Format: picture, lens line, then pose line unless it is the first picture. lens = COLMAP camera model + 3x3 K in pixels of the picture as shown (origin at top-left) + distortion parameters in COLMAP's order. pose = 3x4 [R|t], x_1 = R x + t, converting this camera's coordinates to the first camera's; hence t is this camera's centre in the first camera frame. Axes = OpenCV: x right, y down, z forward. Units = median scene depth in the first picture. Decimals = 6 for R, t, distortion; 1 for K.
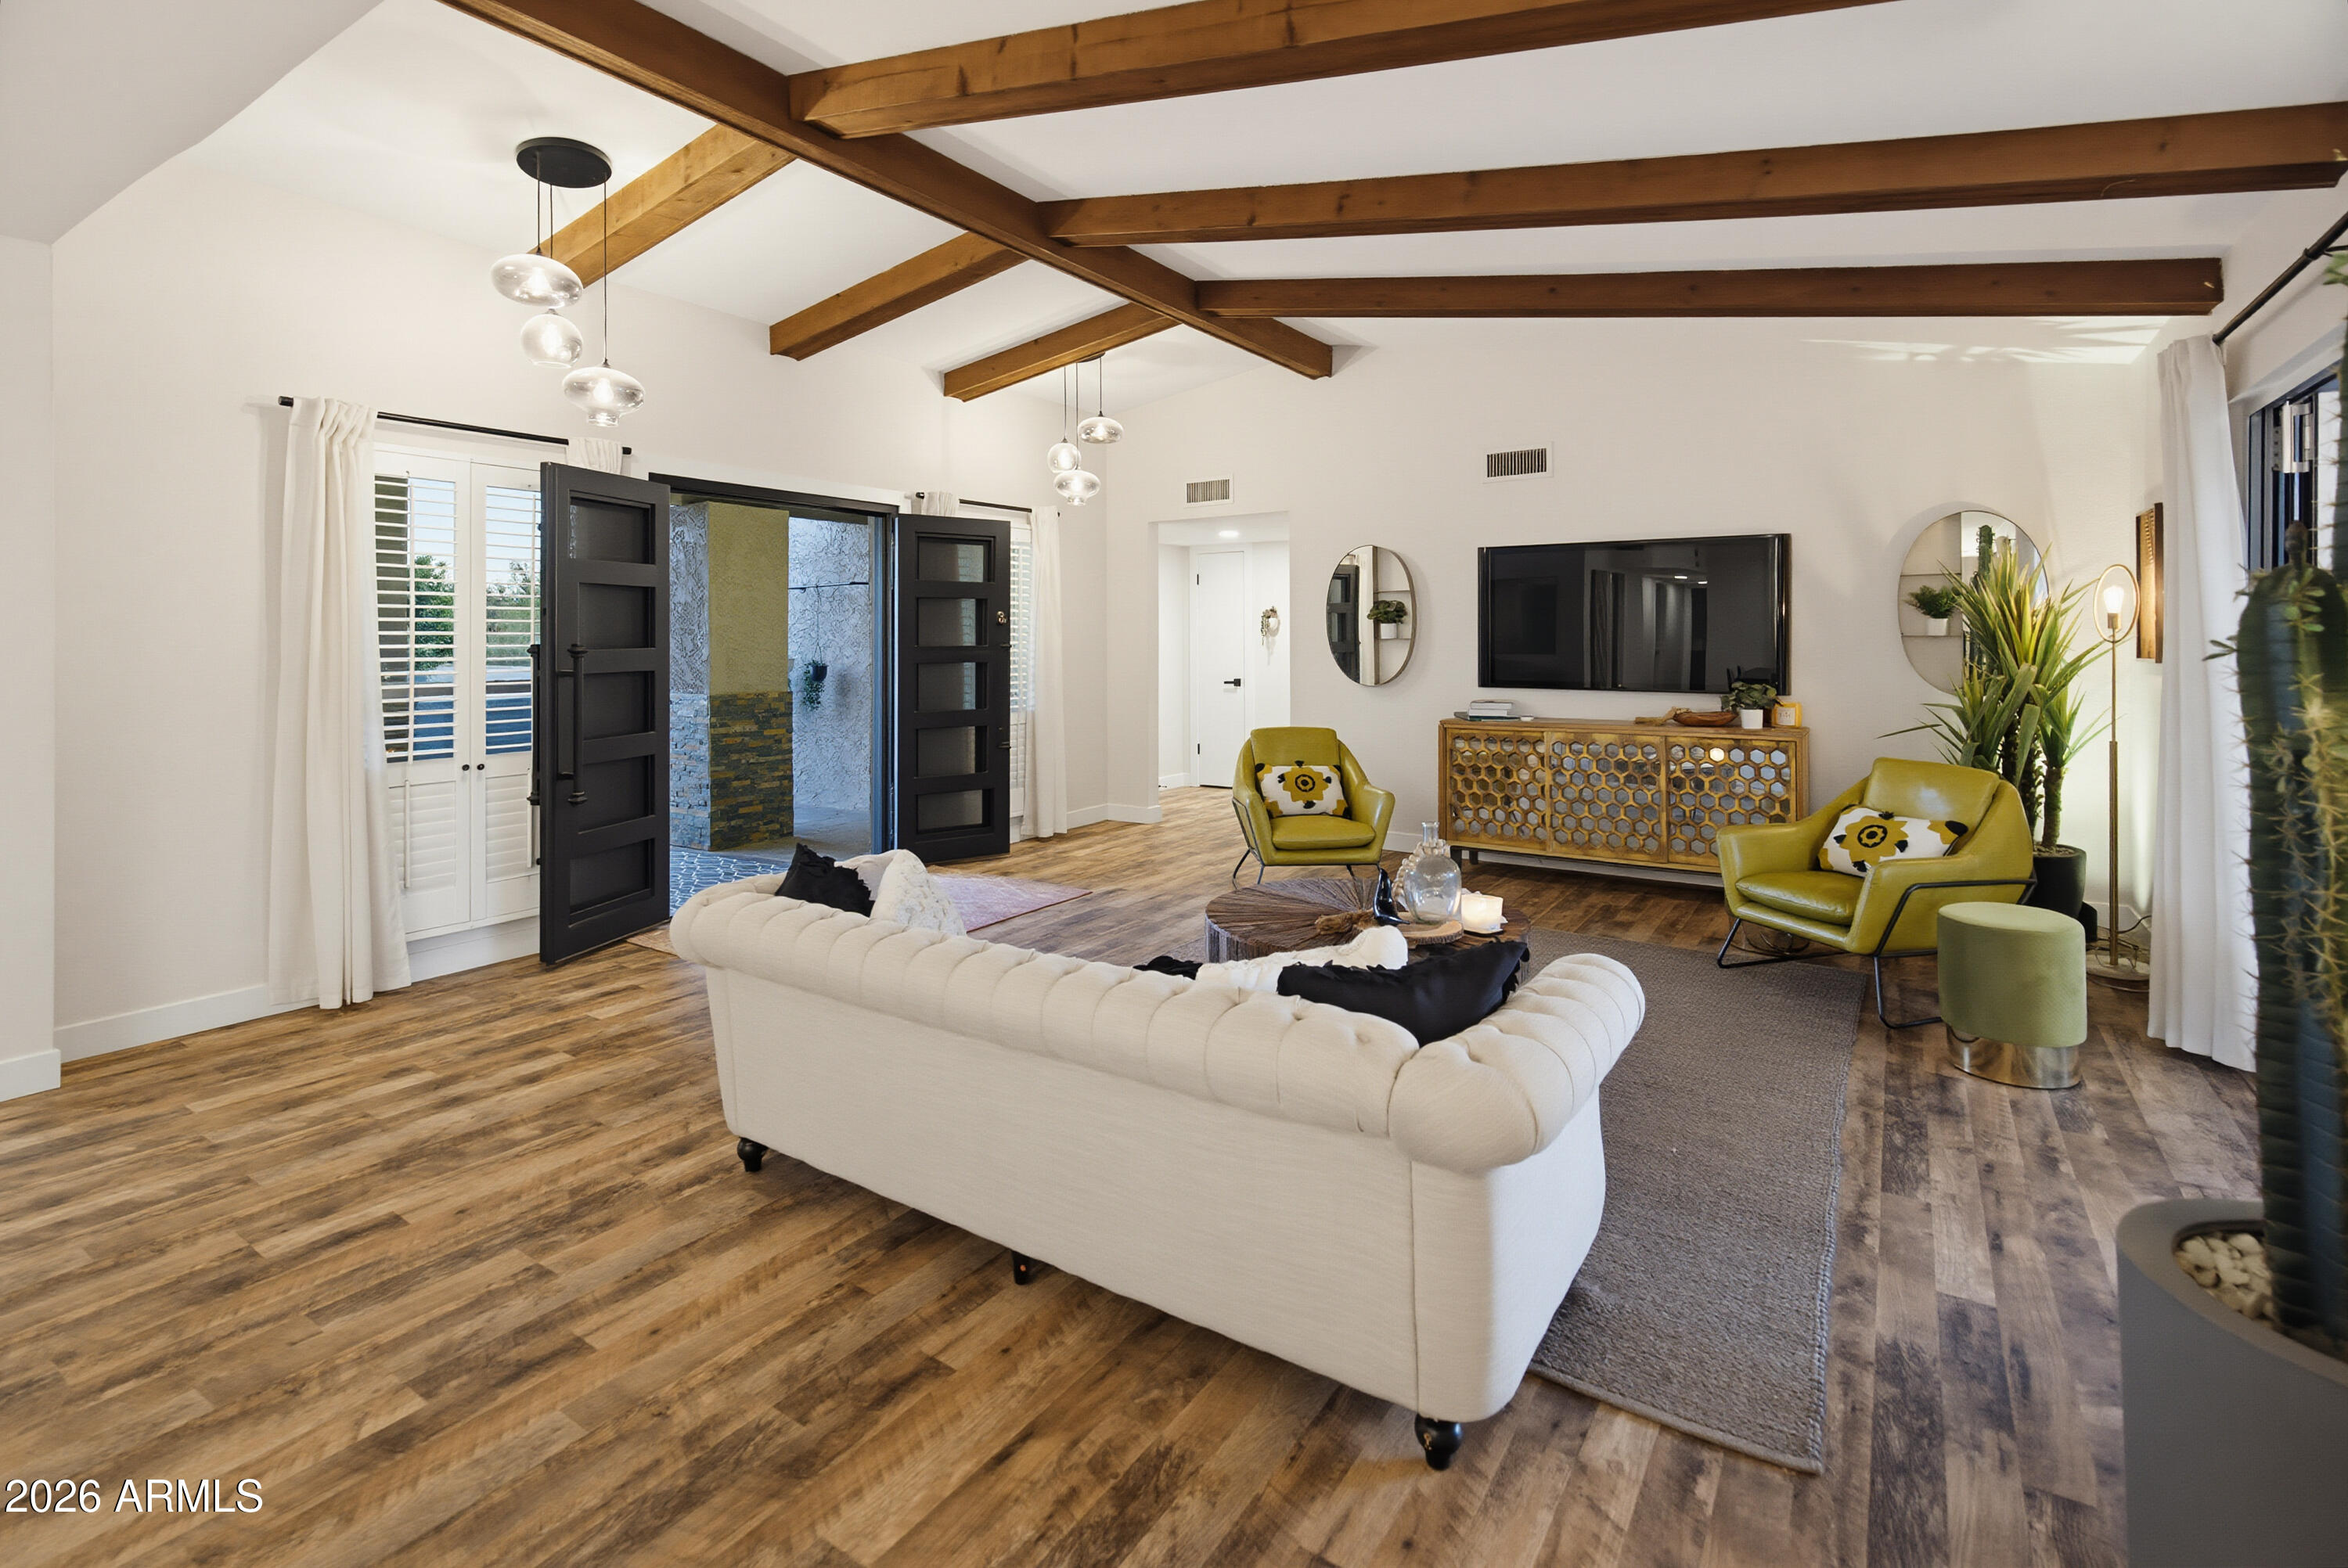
lens RADIAL K [[1092.0, 0, 1166.8], [0, 1092.0, 635.5], [0, 0, 1]] dist [-0.001035, 0.000028]
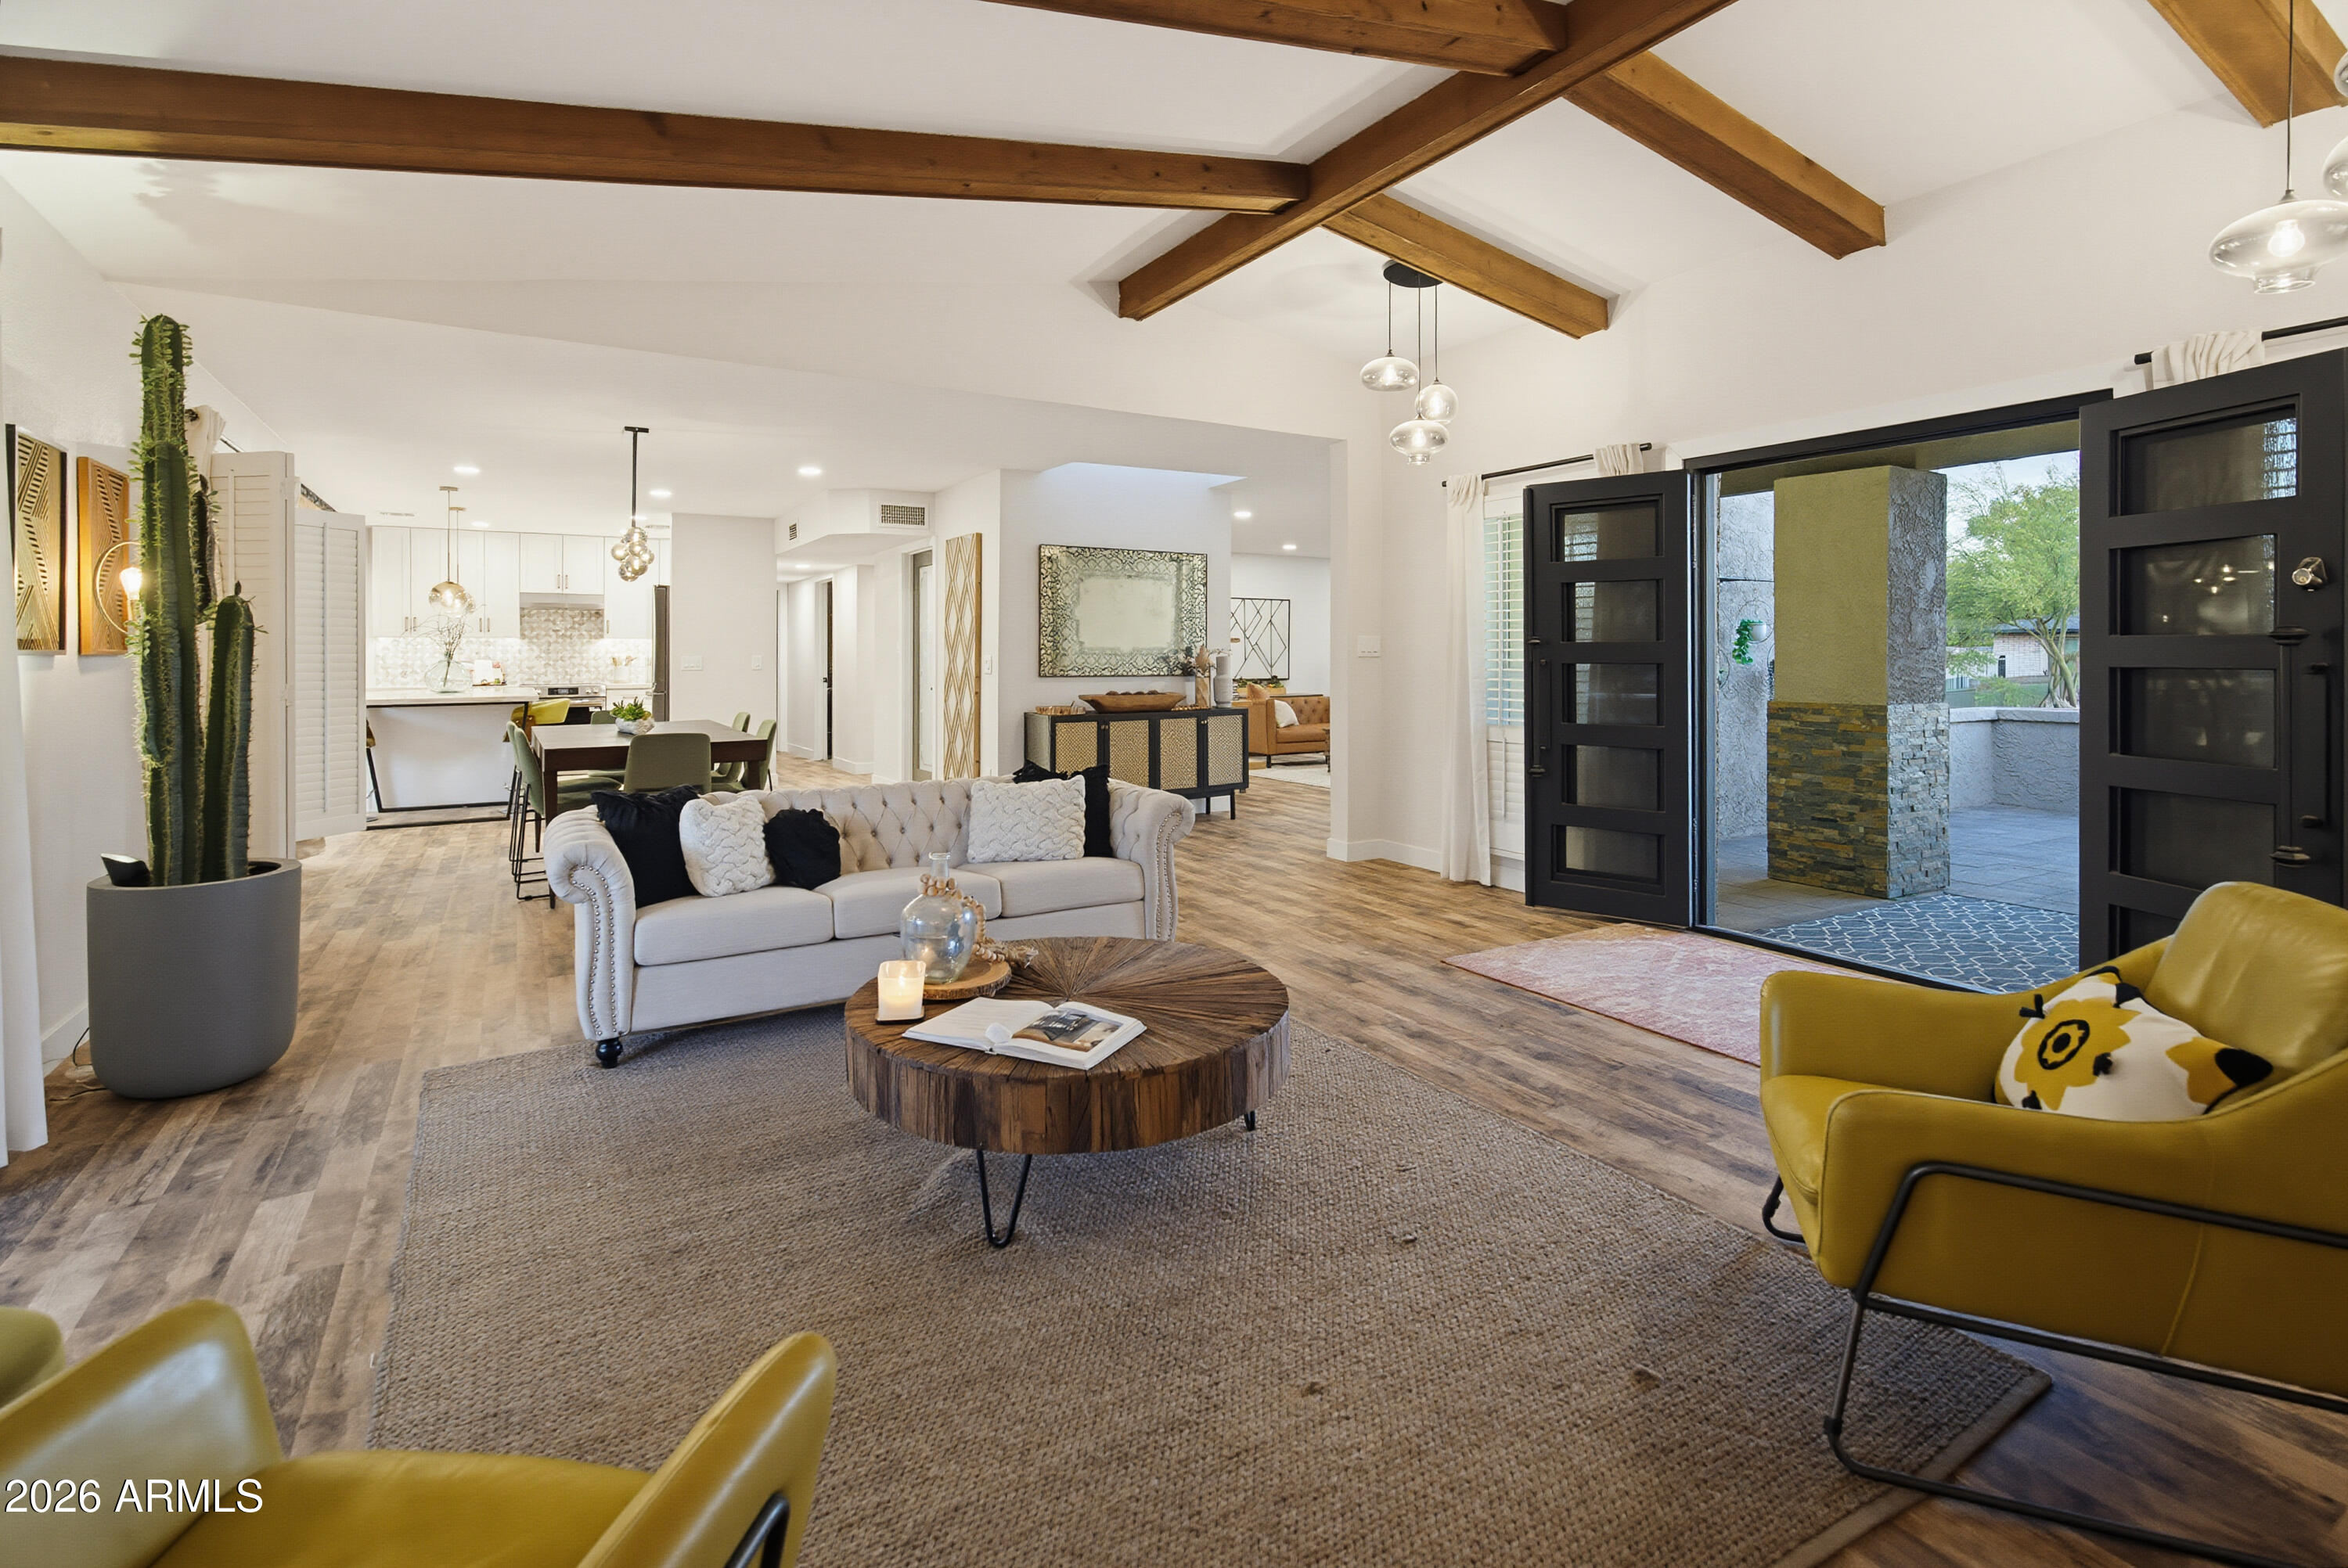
lens RADIAL K [[1094.7, 0, 1174.3], [0, 1094.7, 665.2], [0, 0, 1]] dist [0.000262, 0.000537]
pose [[-0.423811, 0.011433, -0.905679, 0.711972], [0.006606, 0.999933, 0.009531, 0.024685], [0.905727, -0.001943, -0.423858, 1.207859]]
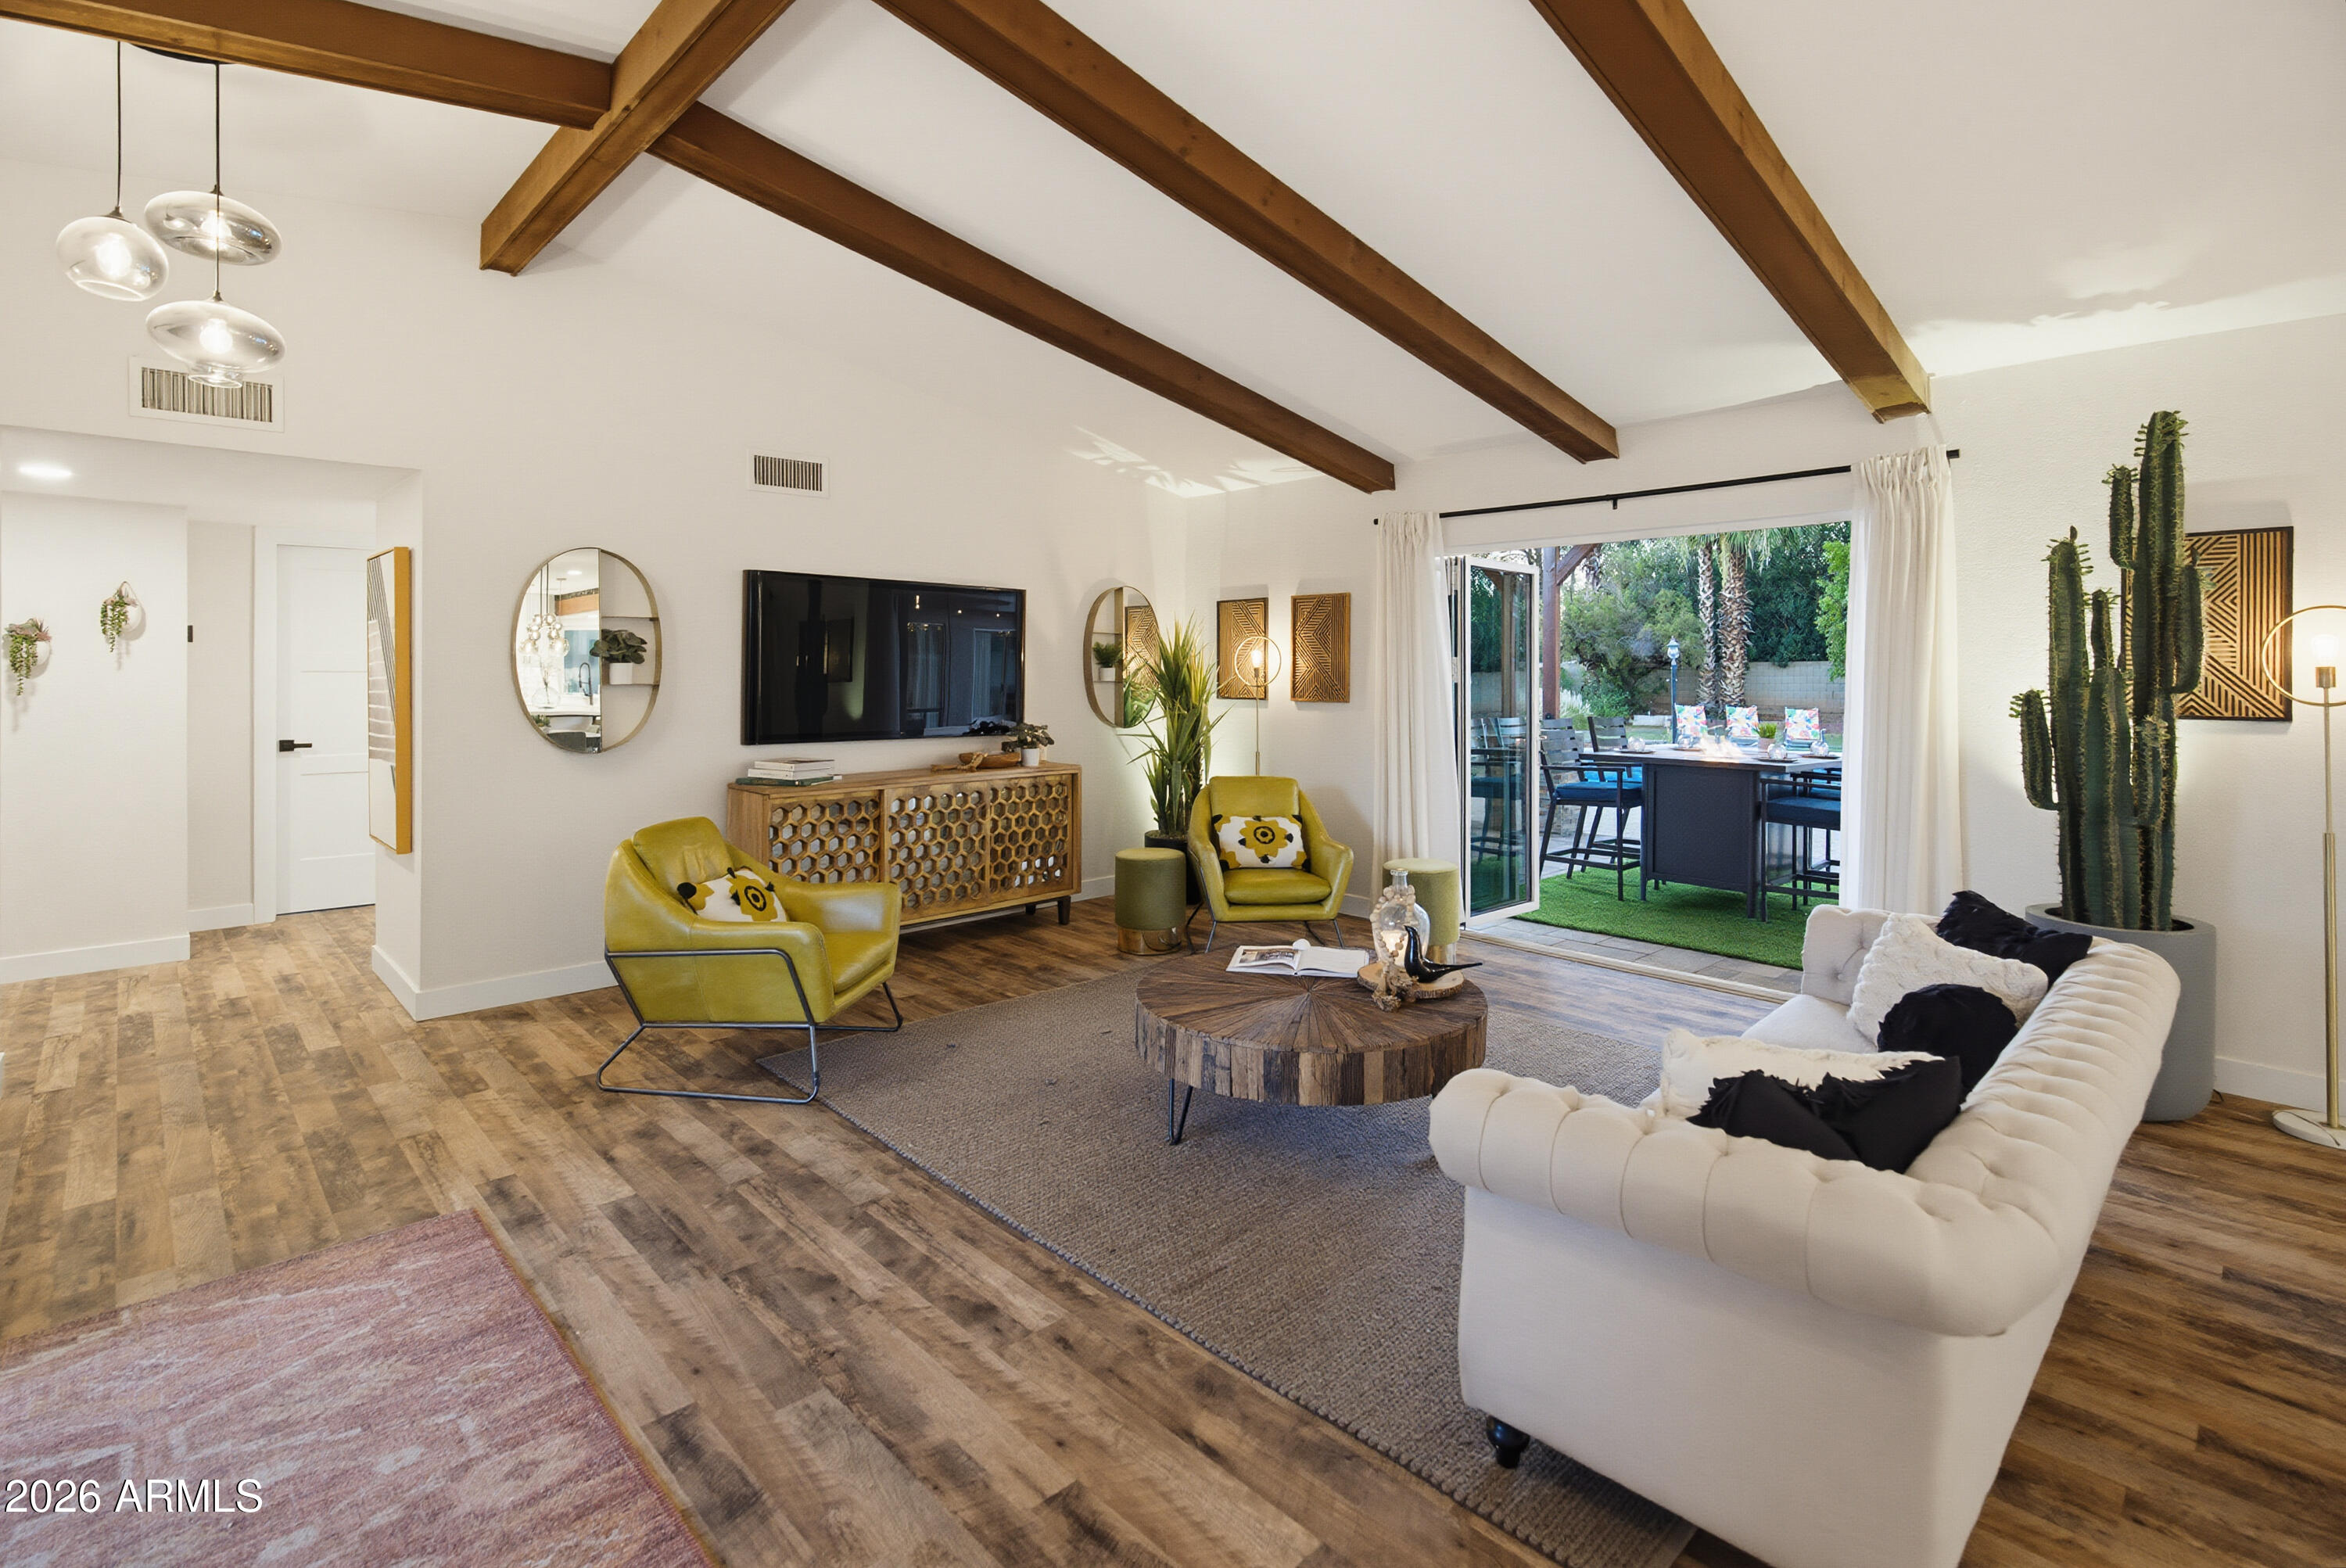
lens RADIAL K [[1093.9, 0, 1173.3], [0, 1093.9, 665.3], [0, 0, 1]] dist [0.000262, 0.000537]
pose [[0.213693, 0.012107, 0.976826, -0.655065], [-0.006306, 0.999919, -0.011013, -0.006235], [-0.976880, -0.003806, 0.213752, 0.805305]]
